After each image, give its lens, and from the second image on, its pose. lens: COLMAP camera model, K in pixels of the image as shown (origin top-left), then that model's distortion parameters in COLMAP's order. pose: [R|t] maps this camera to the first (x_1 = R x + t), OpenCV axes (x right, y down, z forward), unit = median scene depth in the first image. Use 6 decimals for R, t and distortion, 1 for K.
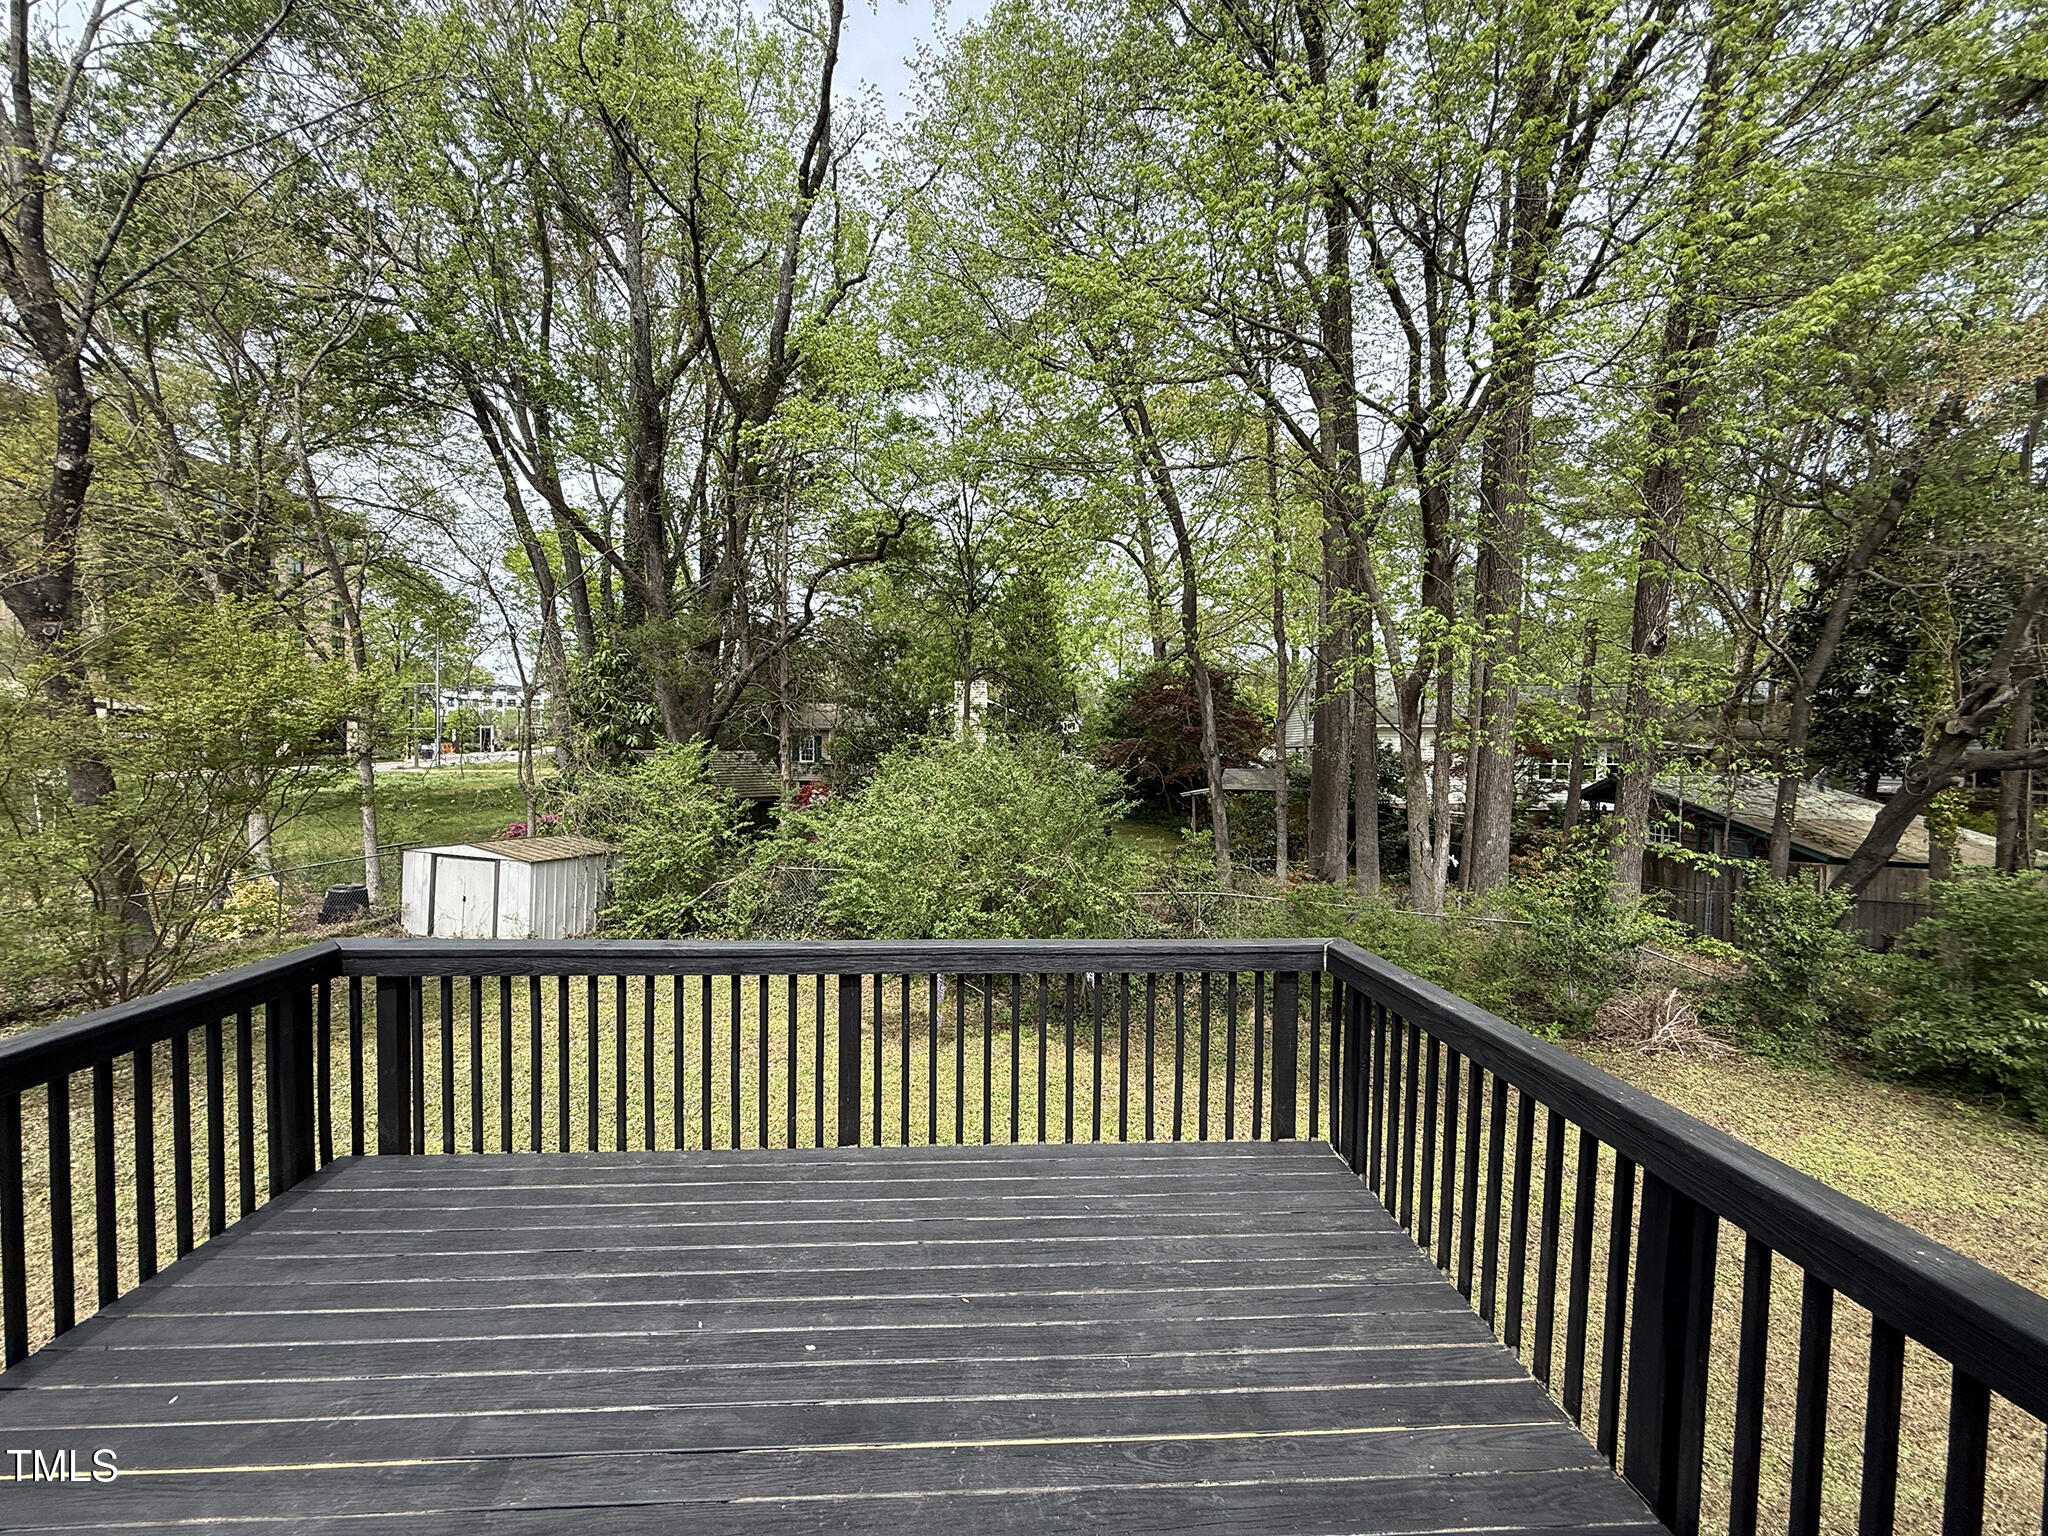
lens RADIAL K [[815.6, 0, 1018.3], [0, 815.6, 769.3], [0, 0, 1]] dist [0.000530, -0.000053]
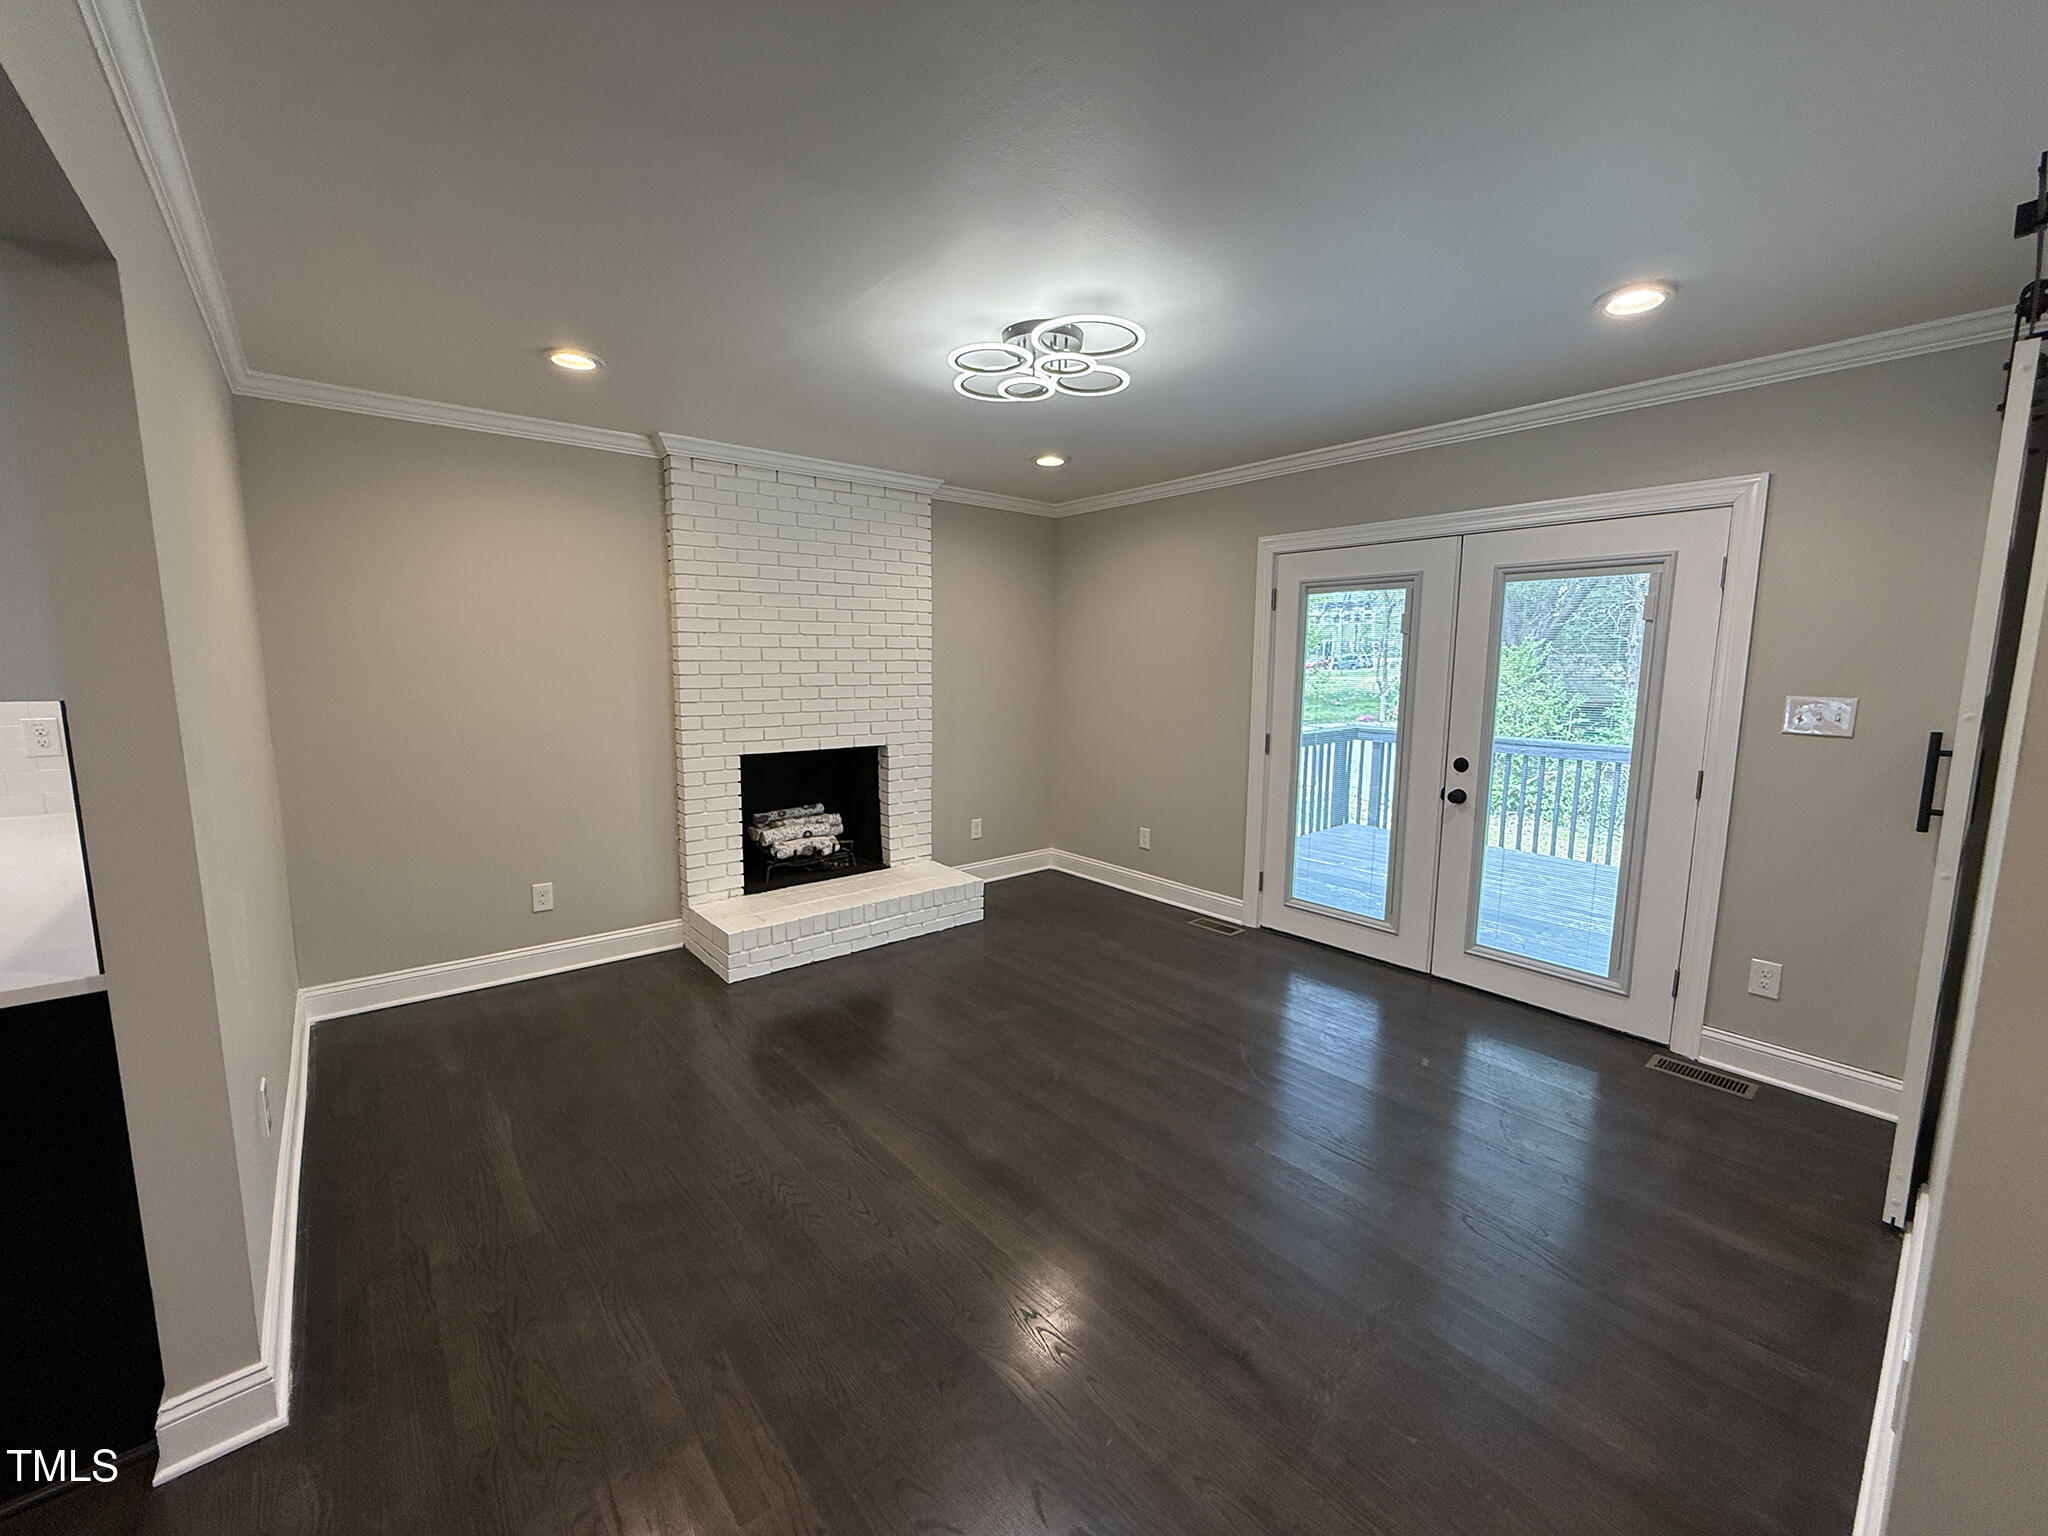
lens RADIAL K [[815.6, 0, 1018.3], [0, 815.6, 769.3], [0, 0, 1]] dist [0.000530, -0.000053]
pose [[0.598269, 0.104341, -0.794473, 0.081615], [-0.019142, 0.993064, 0.116008, 0.021012], [0.801066, -0.054196, 0.596117, -0.227541]]
